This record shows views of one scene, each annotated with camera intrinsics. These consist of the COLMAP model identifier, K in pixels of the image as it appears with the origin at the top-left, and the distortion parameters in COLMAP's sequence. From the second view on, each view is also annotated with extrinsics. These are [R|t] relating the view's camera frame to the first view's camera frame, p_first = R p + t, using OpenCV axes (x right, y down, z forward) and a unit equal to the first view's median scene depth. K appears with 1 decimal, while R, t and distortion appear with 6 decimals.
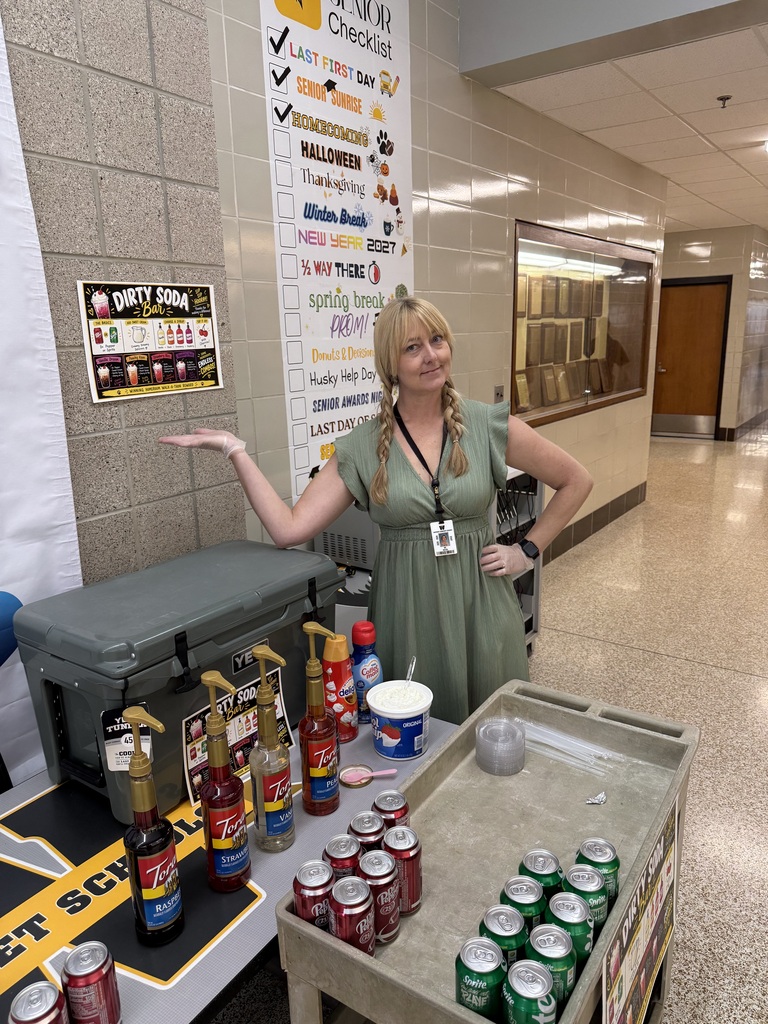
lens RADIAL K [[745.1, 0, 381.0], [0, 745.1, 513.8], [0, 0, 1]] dist [0.003938, -0.007616]
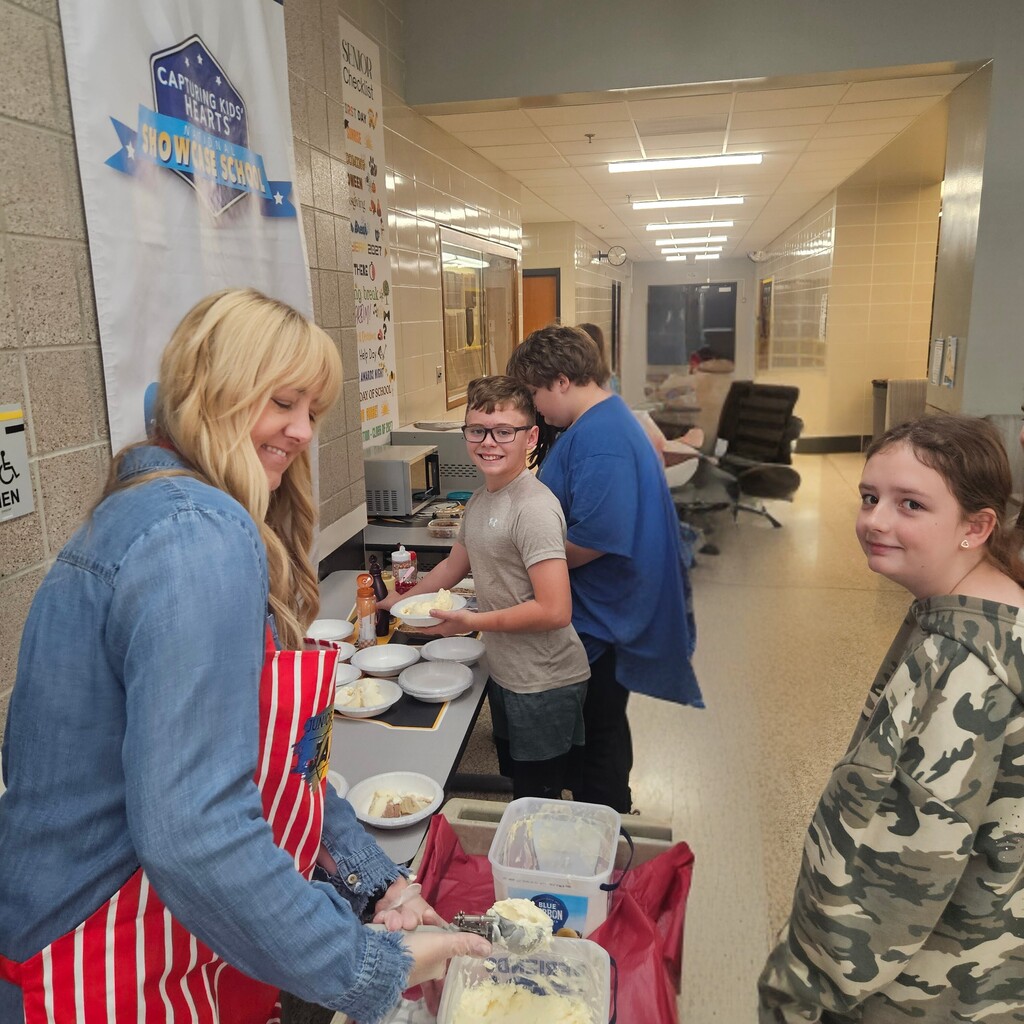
lens RADIAL K [[901.9, 0, 512.1], [0, 901.9, 510.8], [0, 0, 1]] dist [-0.004944, 0.021419]
pose [[0.915243, -0.078533, 0.395174, -0.434864], [0.091219, 0.995741, -0.013385, 0.106572], [-0.392440, 0.048298, 0.918509, -0.433037]]
